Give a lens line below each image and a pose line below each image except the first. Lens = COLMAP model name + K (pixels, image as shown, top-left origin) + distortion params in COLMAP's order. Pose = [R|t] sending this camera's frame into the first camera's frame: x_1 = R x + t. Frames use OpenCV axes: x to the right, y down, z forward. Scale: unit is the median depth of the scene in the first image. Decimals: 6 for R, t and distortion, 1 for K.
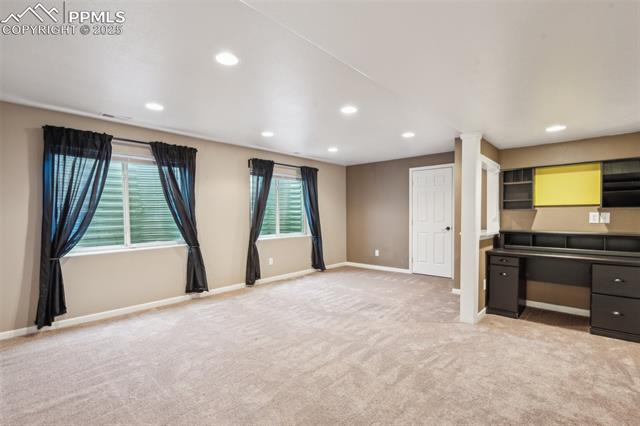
lens RADIAL K [[293.5, 0, 320.0], [0, 293.5, 213.0], [0, 0, 1]] dist [-0.000591, -0.000099]
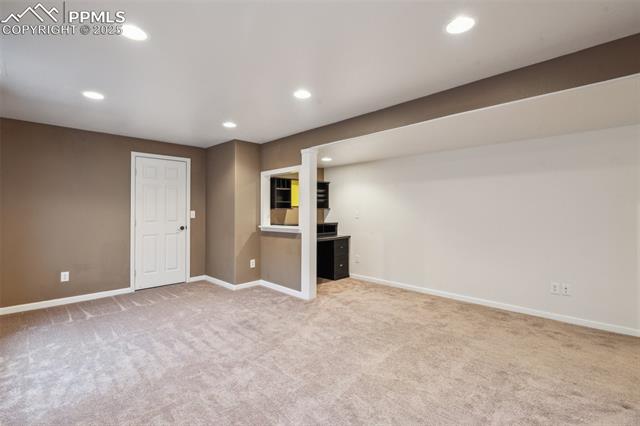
lens RADIAL K [[299.0, 0, 320.0], [0, 299.0, 213.0], [0, 0, 1]] dist [0.000748, -0.000086]
pose [[0.075581, -0.019757, 0.996944, -0.575381], [-0.006445, 0.999773, 0.020302, -0.020310], [-0.997119, -0.007960, 0.075437, 0.632635]]
